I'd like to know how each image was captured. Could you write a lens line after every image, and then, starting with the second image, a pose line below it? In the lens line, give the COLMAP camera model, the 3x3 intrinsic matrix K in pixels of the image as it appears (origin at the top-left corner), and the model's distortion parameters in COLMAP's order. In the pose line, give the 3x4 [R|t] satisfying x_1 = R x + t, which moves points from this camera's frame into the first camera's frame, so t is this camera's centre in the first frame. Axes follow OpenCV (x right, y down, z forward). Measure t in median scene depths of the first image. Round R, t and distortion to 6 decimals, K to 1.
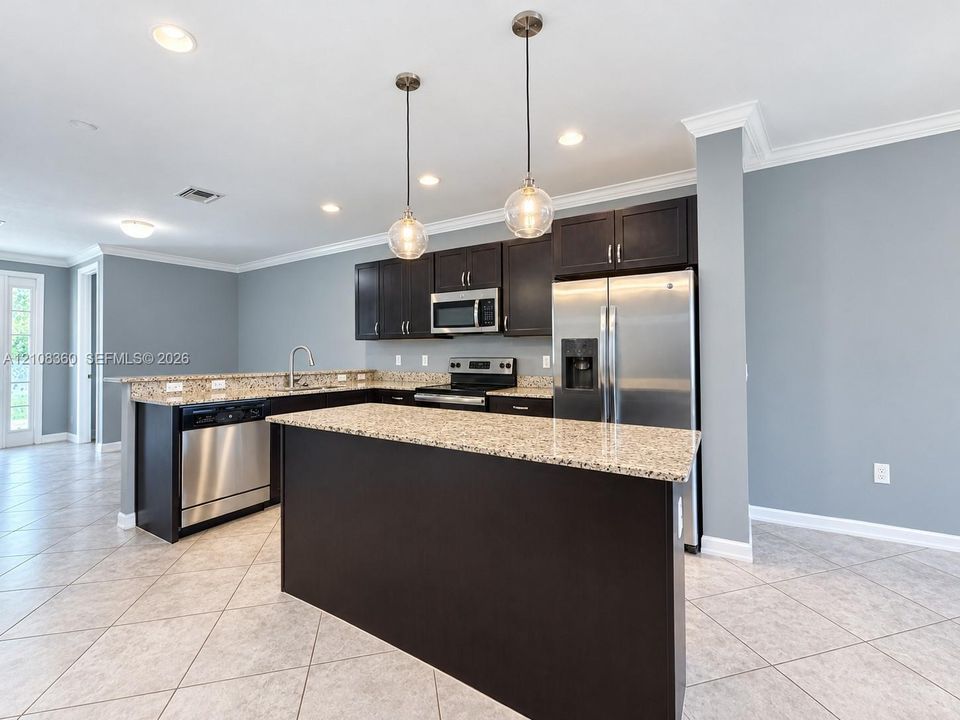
lens RADIAL K [[390.9, 0, 488.1], [0, 390.9, 353.1], [0, 0, 1]] dist [0.006772, 0.000273]
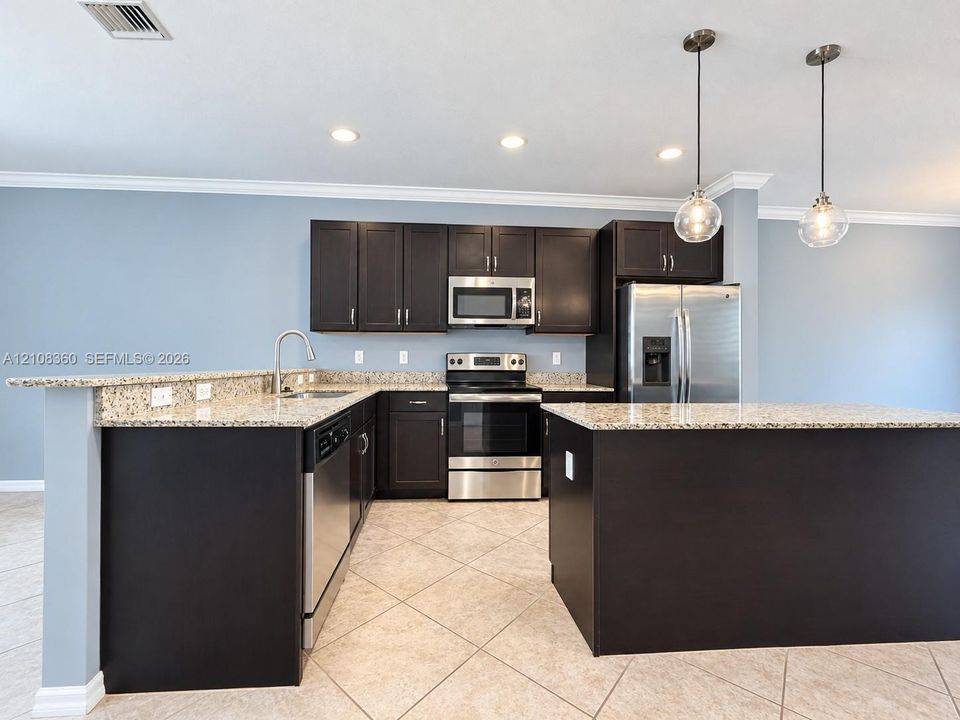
lens RADIAL K [[390.9, 0, 477.4], [0, 390.9, 358.1], [0, 0, 1]] dist [0.006772, 0.000273]
pose [[0.799336, 0.011091, 0.600782, -0.619173], [-0.009914, 0.999937, -0.005268, 0.029860], [-0.600803, -0.001745, 0.799395, 0.296454]]
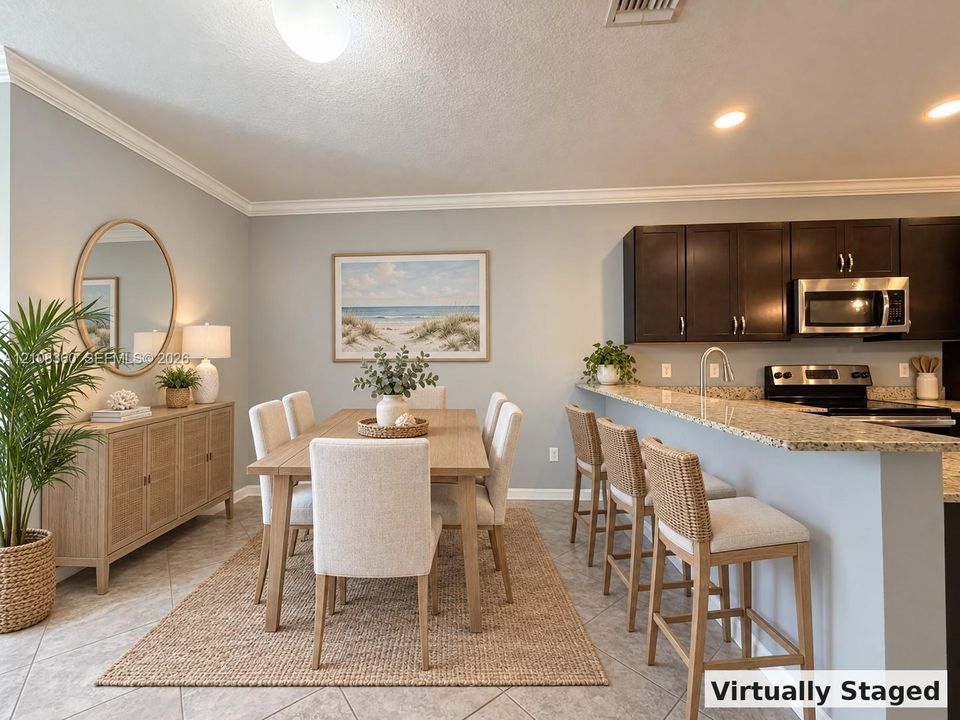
lens RADIAL K [[390.9, 0, 476.2], [0, 390.9, 364.1], [0, 0, 1]] dist [0.006772, 0.000273]
pose [[0.883449, -0.007506, 0.468466, -1.069566], [0.005679, 0.999970, 0.005313, 0.001569], [-0.468492, -0.002033, 0.883465, 0.650482]]
